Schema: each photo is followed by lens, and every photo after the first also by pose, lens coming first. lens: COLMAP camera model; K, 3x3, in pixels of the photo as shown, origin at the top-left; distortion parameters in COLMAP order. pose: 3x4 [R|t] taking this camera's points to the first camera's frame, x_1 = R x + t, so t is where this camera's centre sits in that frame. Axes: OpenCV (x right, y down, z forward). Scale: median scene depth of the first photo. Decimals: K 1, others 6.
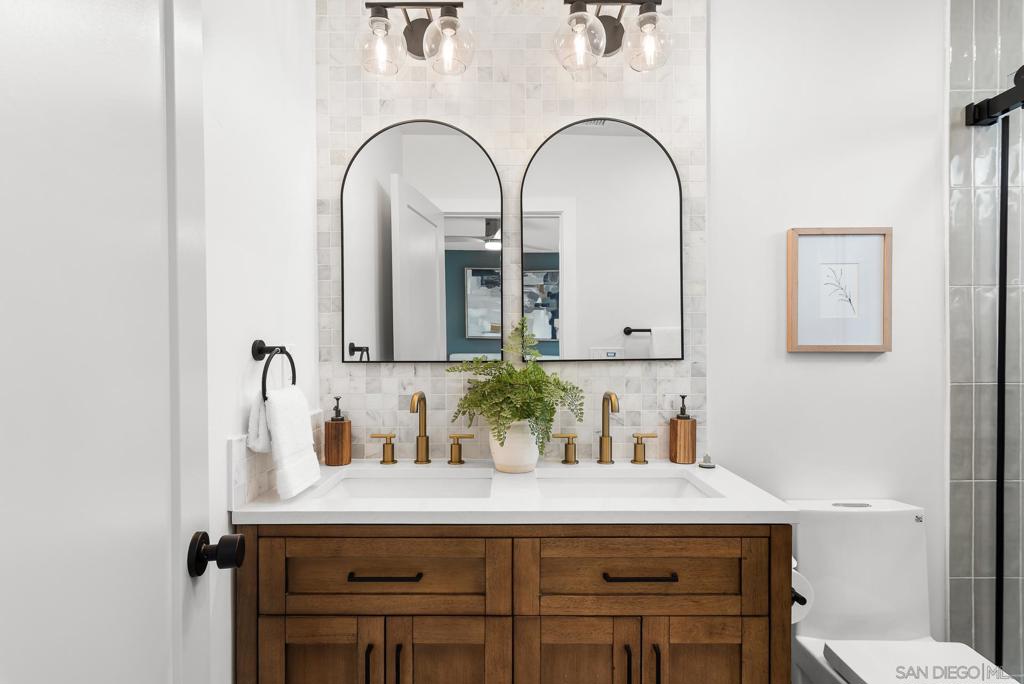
lens RADIAL K [[550.1, 0, 484.3], [0, 550.1, 353.6], [0, 0, 1]] dist [0.013835, 0.003012]
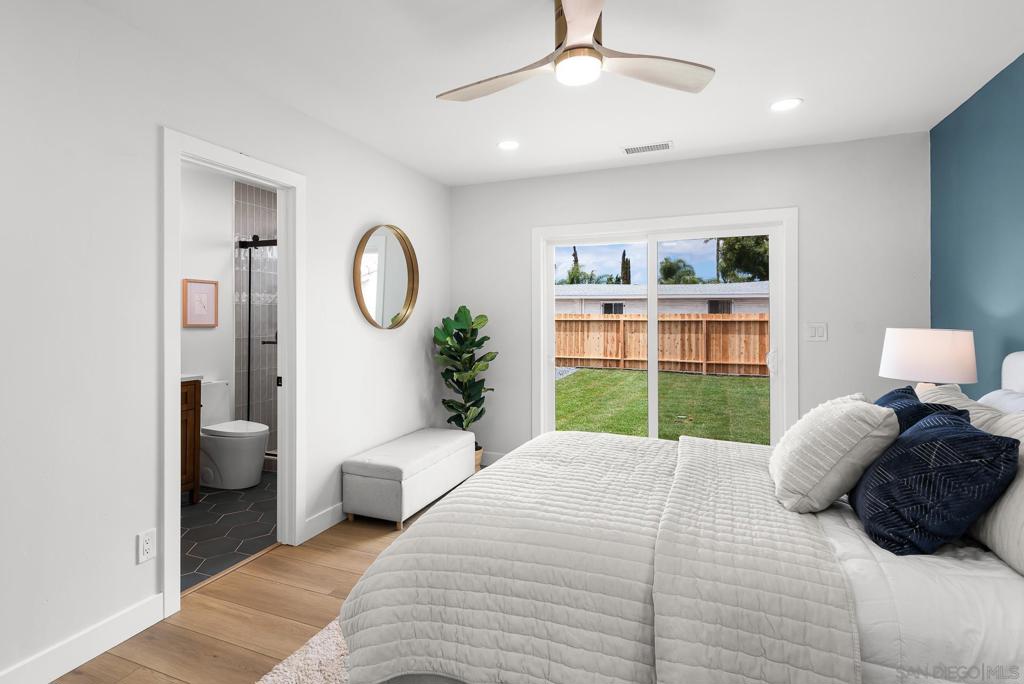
lens RADIAL K [[545.2, 0, 477.8], [0, 545.2, 315.7], [0, 0, 1]] dist [0.015658, 0.000707]
pose [[0.414816, 0.007185, 0.909877, -1.182743], [0.004090, 0.999944, -0.009760, -0.025045], [-0.909896, 0.007770, 0.414763, -1.277657]]
